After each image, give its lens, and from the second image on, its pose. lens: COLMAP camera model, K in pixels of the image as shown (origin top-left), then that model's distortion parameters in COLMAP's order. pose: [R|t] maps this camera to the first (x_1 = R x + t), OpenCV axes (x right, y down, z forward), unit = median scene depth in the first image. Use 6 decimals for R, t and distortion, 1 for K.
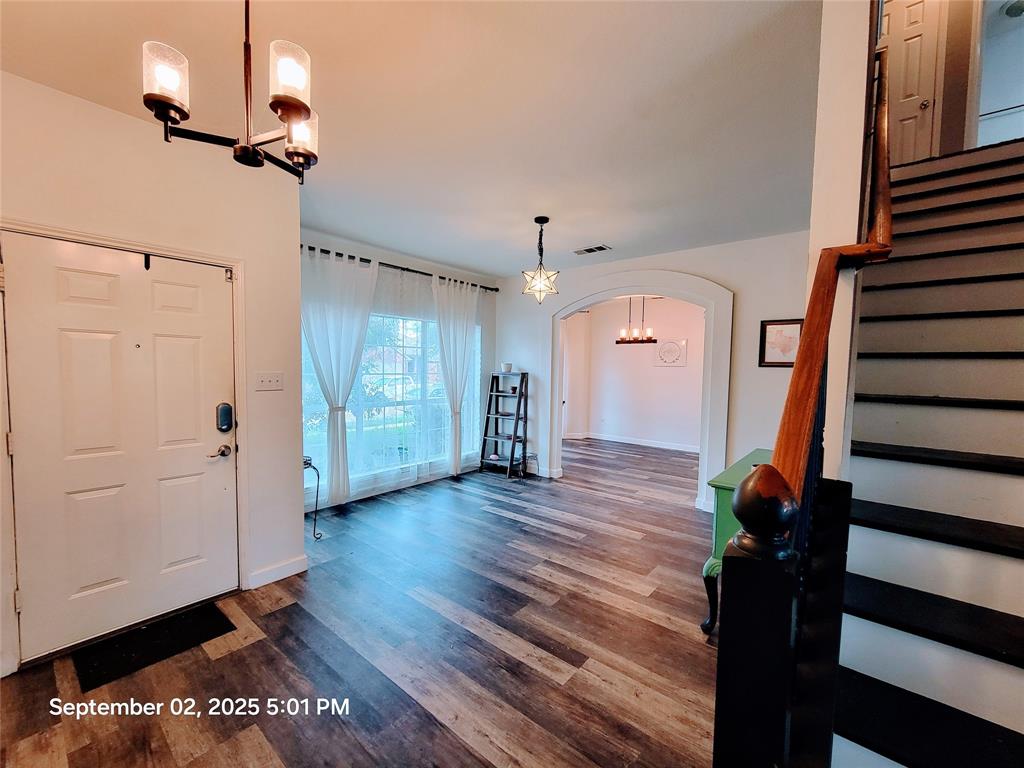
lens RADIAL K [[417.0, 0, 509.4], [0, 417.0, 390.8], [0, 0, 1]] dist [-0.006464, -0.000338]
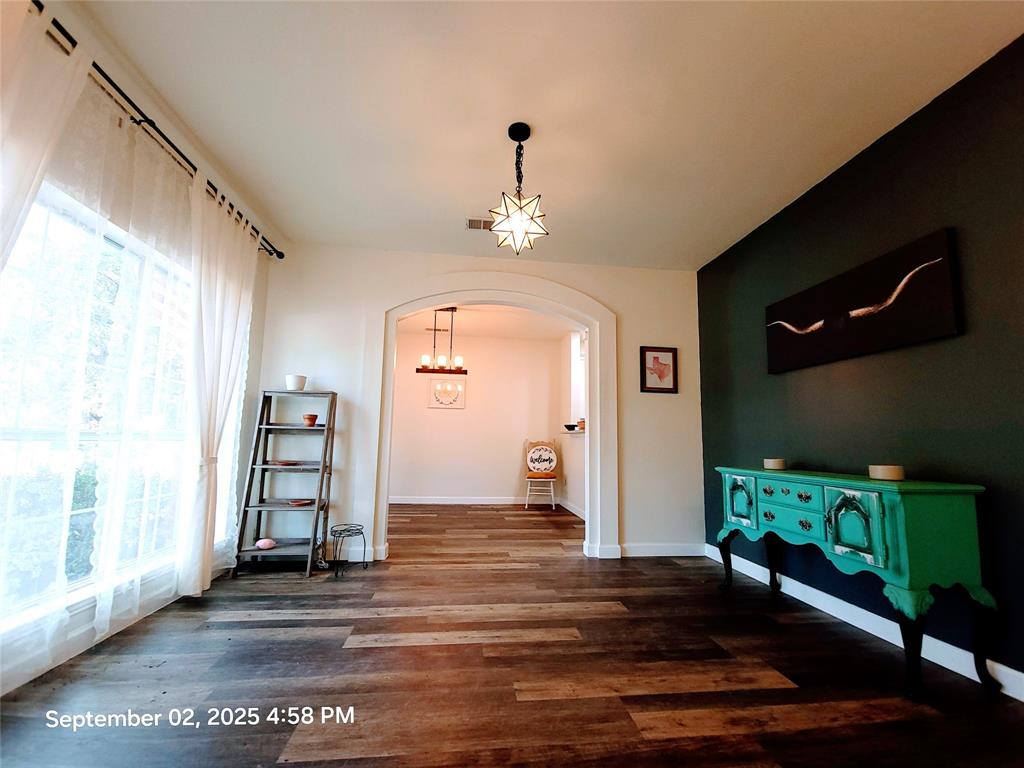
lens RADIAL K [[424.2, 0, 512.2], [0, 424.2, 390.9], [0, 0, 1]] dist [-0.002506, -0.000622]
pose [[0.689995, 0.084157, 0.718905, -0.301904], [0.029058, 0.989196, -0.143688, 0.068356], [-0.723231, 0.120034, 0.680095, 0.491054]]
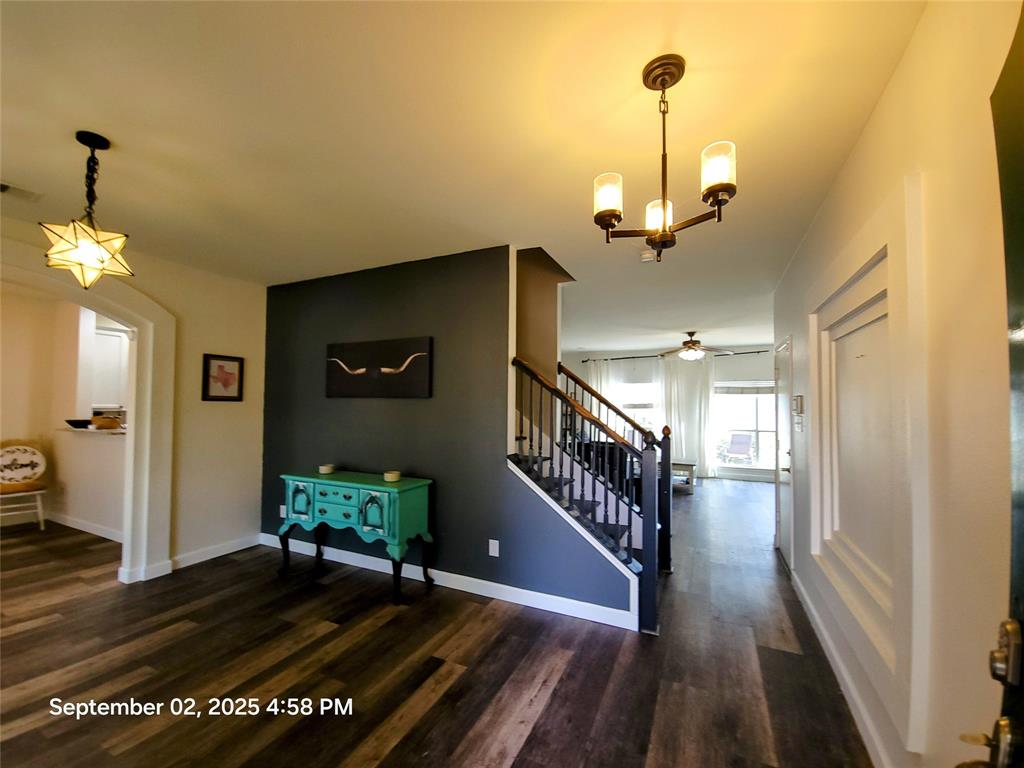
lens RADIAL K [[417.0, 0, 509.4], [0, 417.0, 390.8], [0, 0, 1]] dist [-0.006464, -0.000338]
pose [[-0.245077, 0.015477, 0.969380, -0.474549], [0.041719, 0.999115, -0.005404, -0.041220], [-0.968605, 0.039117, -0.245506, 0.493997]]
